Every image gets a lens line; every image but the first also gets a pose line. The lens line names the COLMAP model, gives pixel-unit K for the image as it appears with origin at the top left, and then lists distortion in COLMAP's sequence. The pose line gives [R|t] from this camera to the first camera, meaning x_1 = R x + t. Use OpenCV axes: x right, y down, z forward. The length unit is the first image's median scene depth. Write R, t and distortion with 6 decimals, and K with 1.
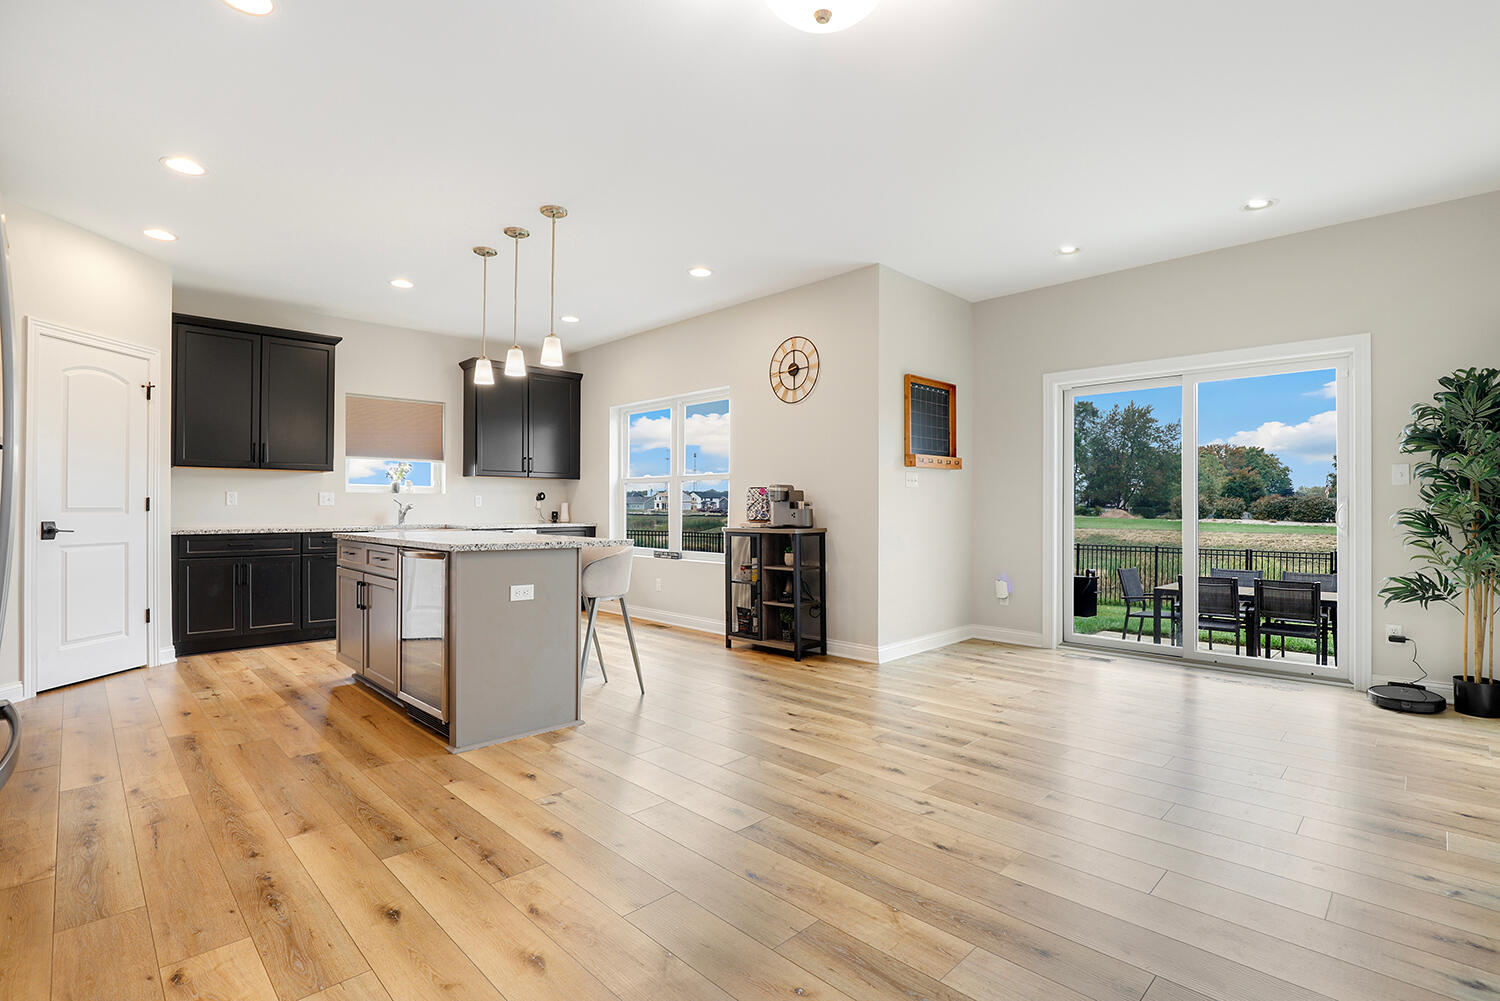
lens RADIAL K [[700.0, 0, 785.2], [0, 700.0, 506.2], [0, 0, 1]] dist [-0.028935, 0.007341]
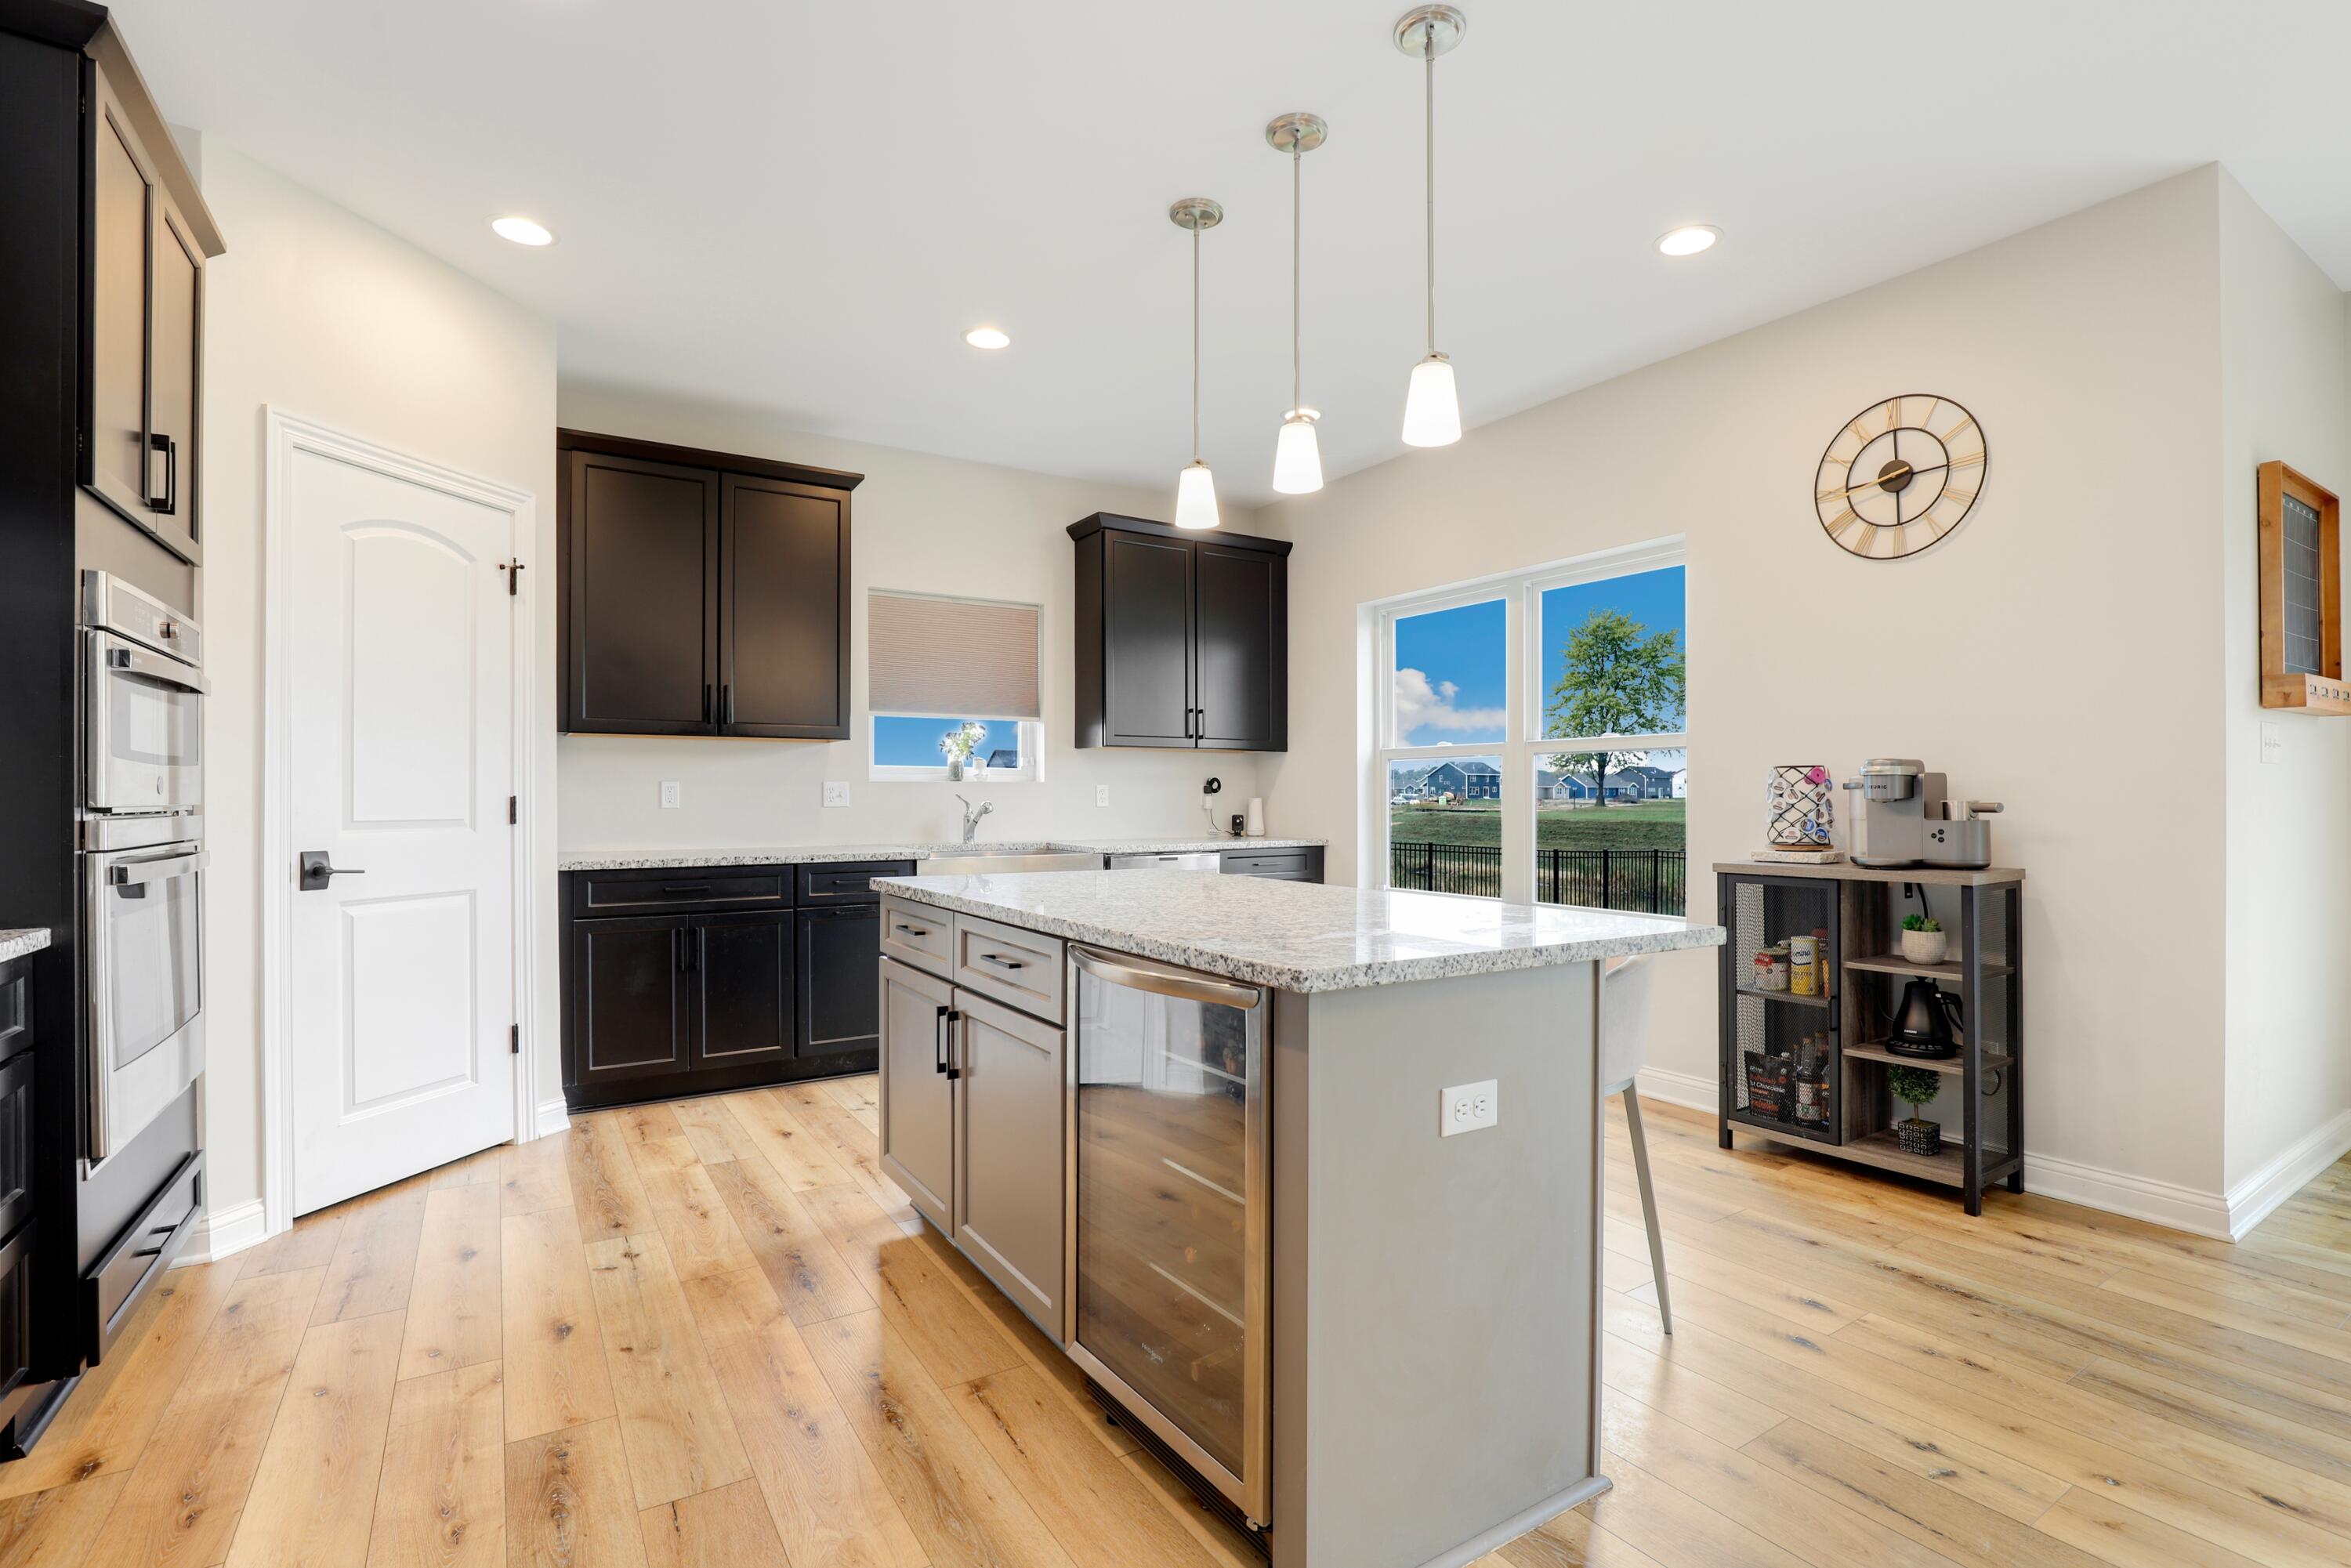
lens RADIAL K [[1097.1, 0, 1256.1], [0, 1097.1, 796.9], [0, 0, 1]] dist [-0.028935, 0.007341]
pose [[0.981525, -0.002385, -0.191317, -0.243882], [0.003013, 0.999991, 0.002991, -0.011882], [0.191308, -0.003512, 0.981524, 0.319635]]
